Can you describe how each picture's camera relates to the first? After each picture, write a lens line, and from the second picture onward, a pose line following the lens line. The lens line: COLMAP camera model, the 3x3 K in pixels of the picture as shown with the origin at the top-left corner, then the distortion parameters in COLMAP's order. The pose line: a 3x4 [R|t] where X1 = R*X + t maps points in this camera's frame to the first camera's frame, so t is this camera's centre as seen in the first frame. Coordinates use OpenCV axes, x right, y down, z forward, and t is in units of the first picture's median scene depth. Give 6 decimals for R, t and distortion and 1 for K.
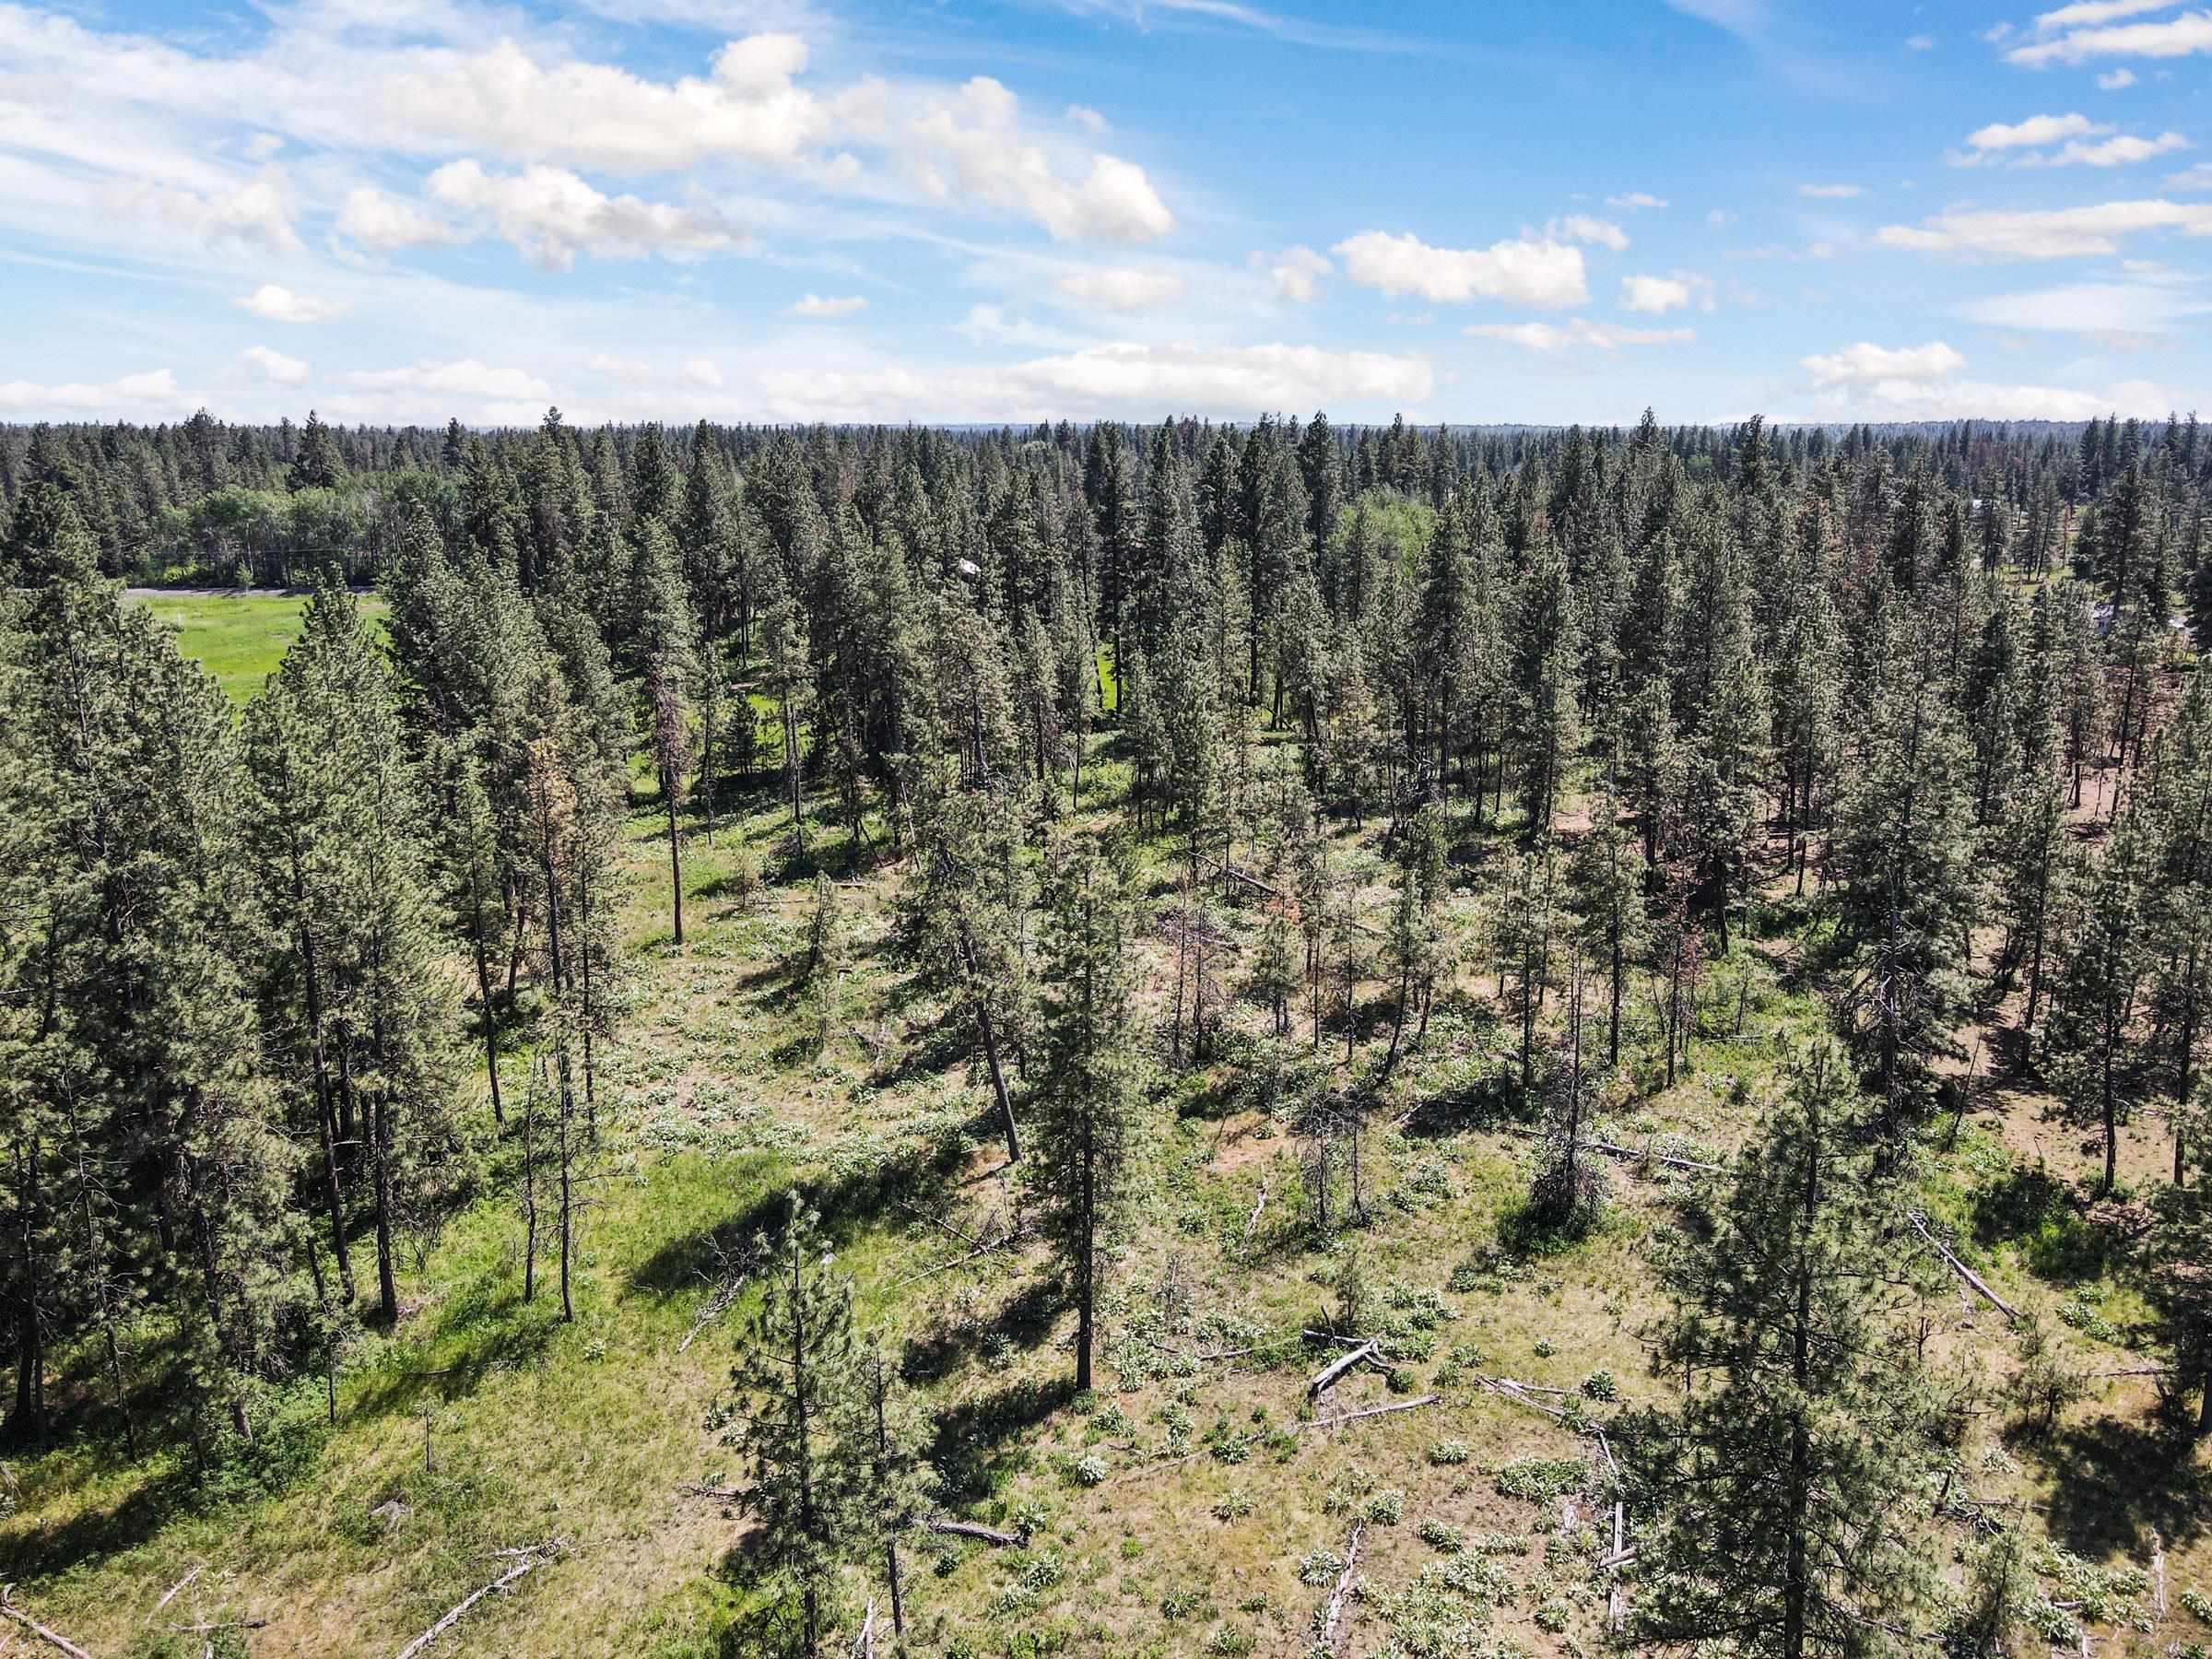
lens RADIAL K [[1639.1, 0, 1079.5], [0, 1639.1, 793.9], [0, 0, 1]] dist [0.003867, 0.012268]
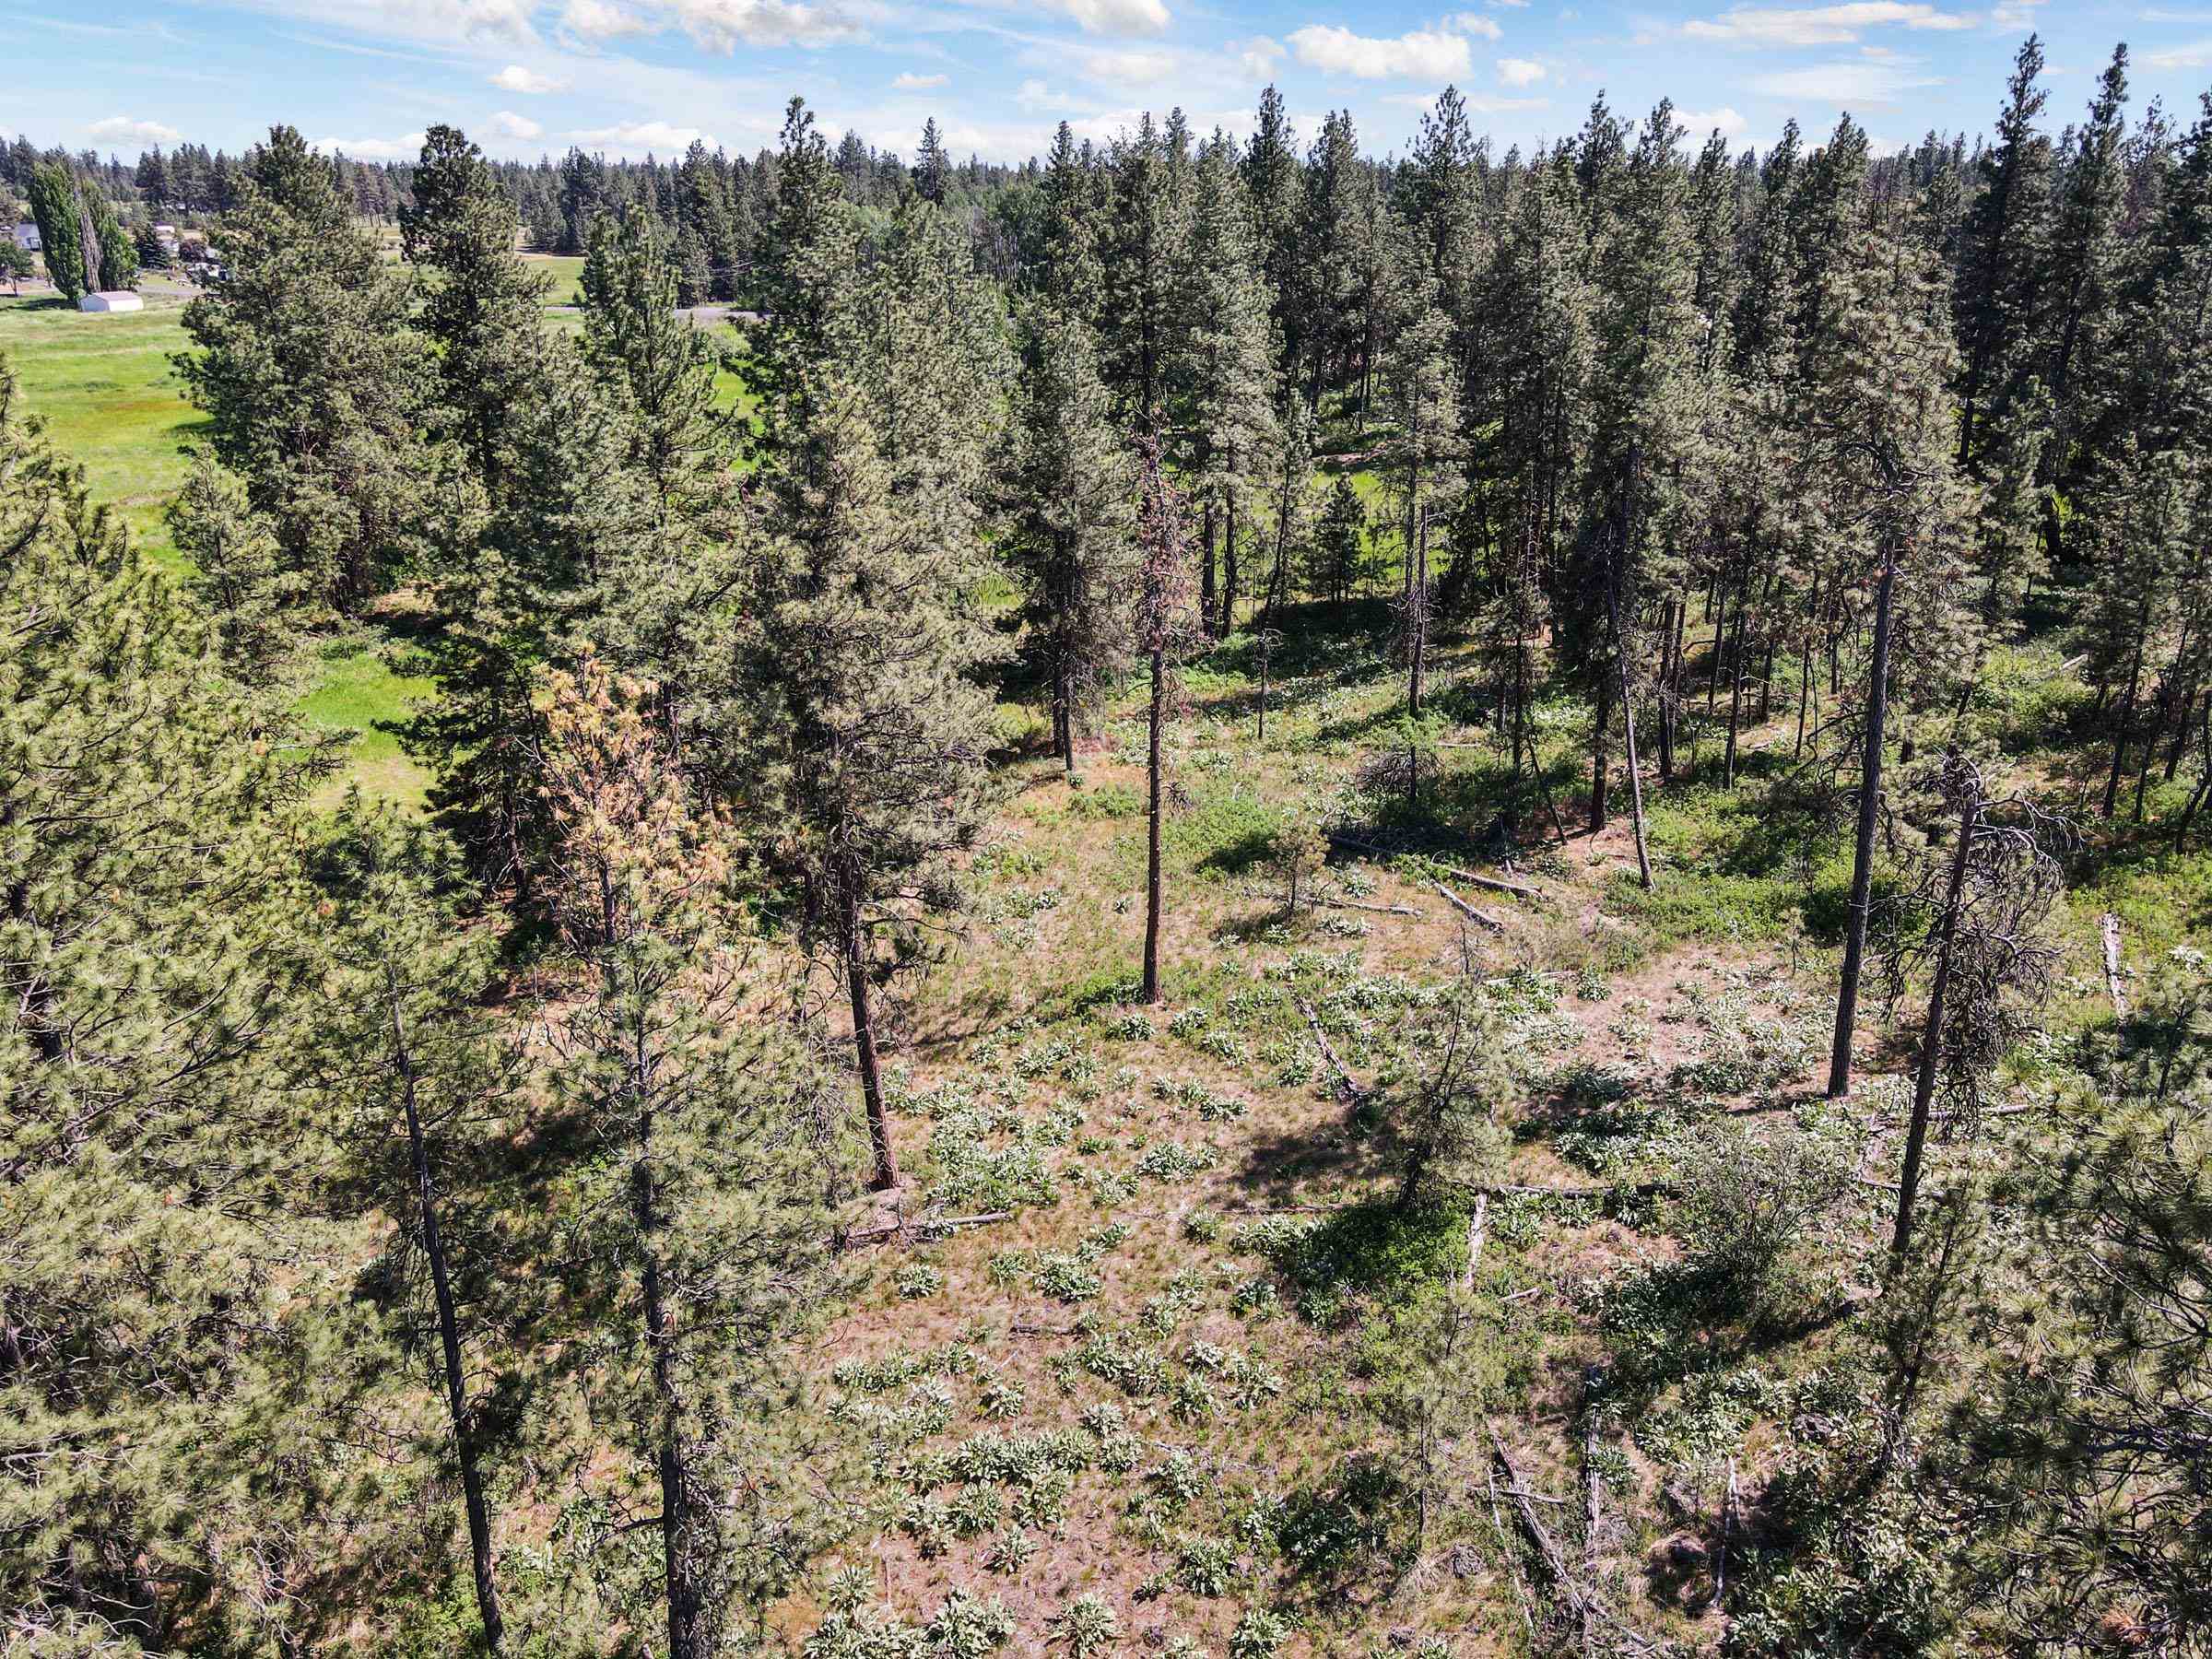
lens RADIAL K [[1639.1, 0, 1106.6], [0, 1639.1, 780.5], [0, 0, 1]] dist [0.003867, 0.012268]
pose [[0.935404, 0.126633, -0.330127, -0.091773], [-0.081495, 0.985743, 0.147206, -0.041428], [0.344061, -0.110793, 0.932388, 0.491433]]
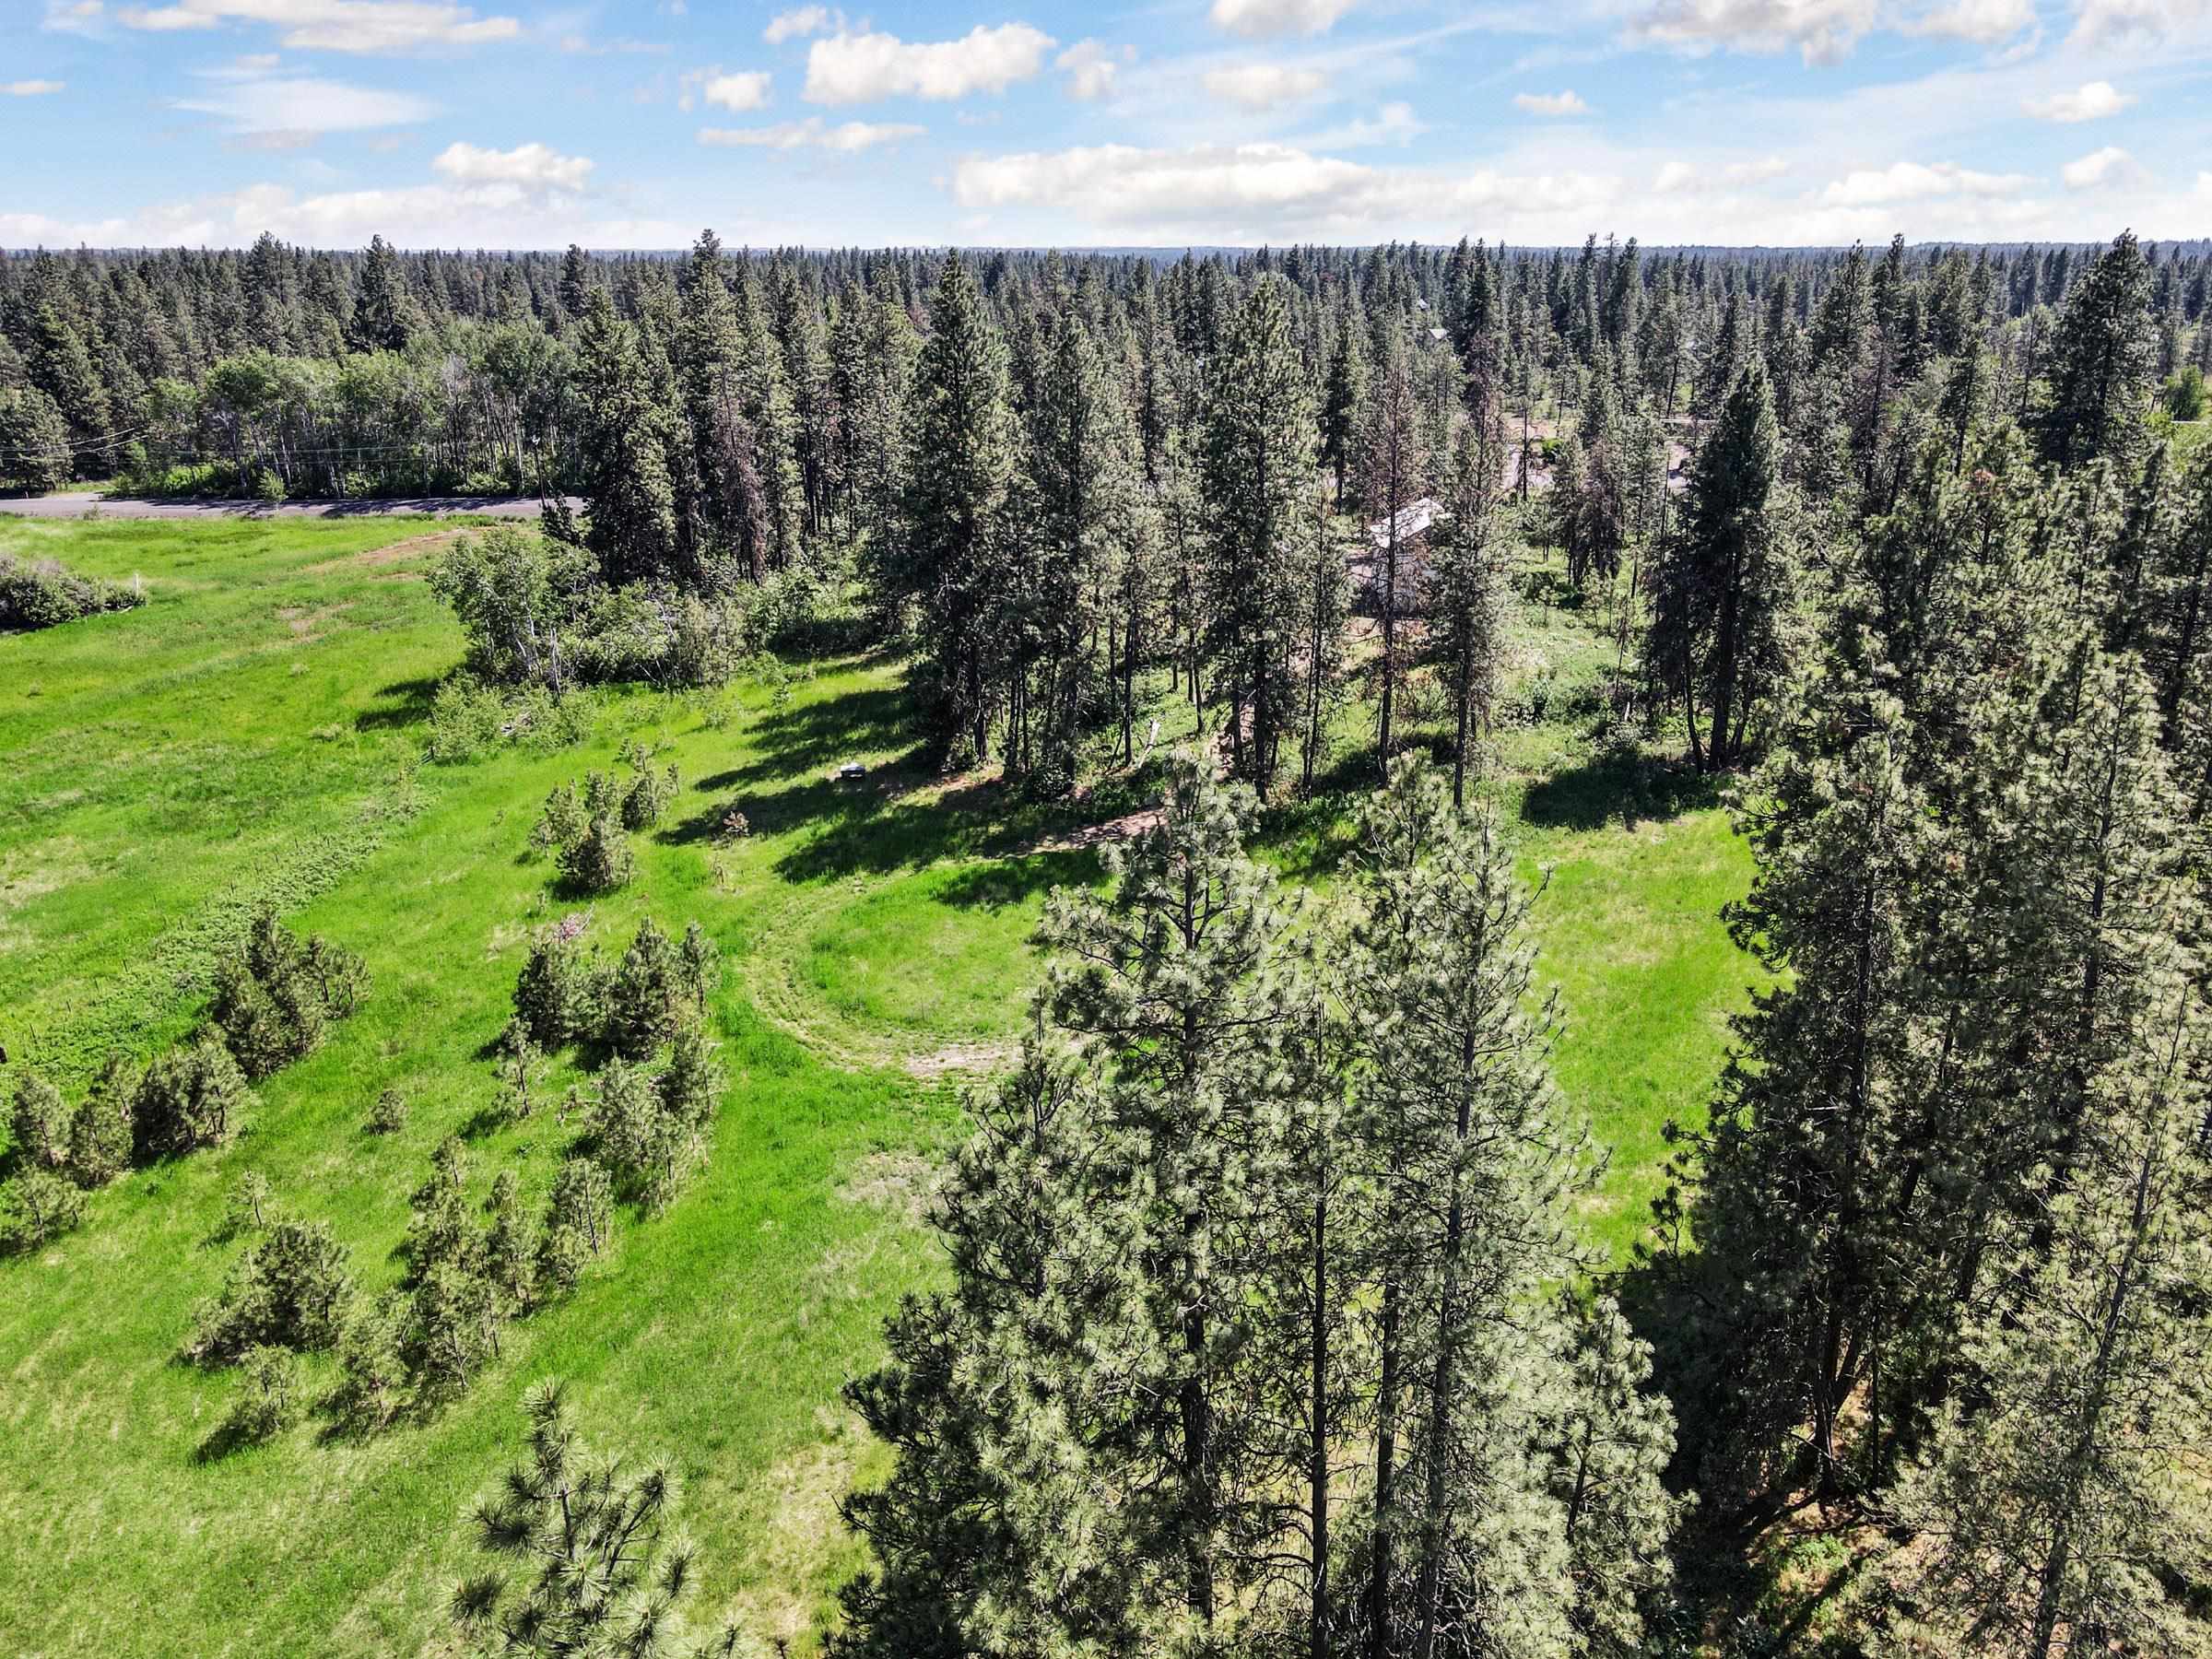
lens RADIAL K [[1639.1, 0, 1113.0], [0, 1639.1, 828.3], [0, 0, 1]] dist [0.003867, 0.012268]
pose [[0.998116, 0.019935, -0.058033, -0.332913], [-0.012756, 0.992503, 0.121556, -0.222408], [0.060021, -0.120587, 0.990887, 0.925846]]
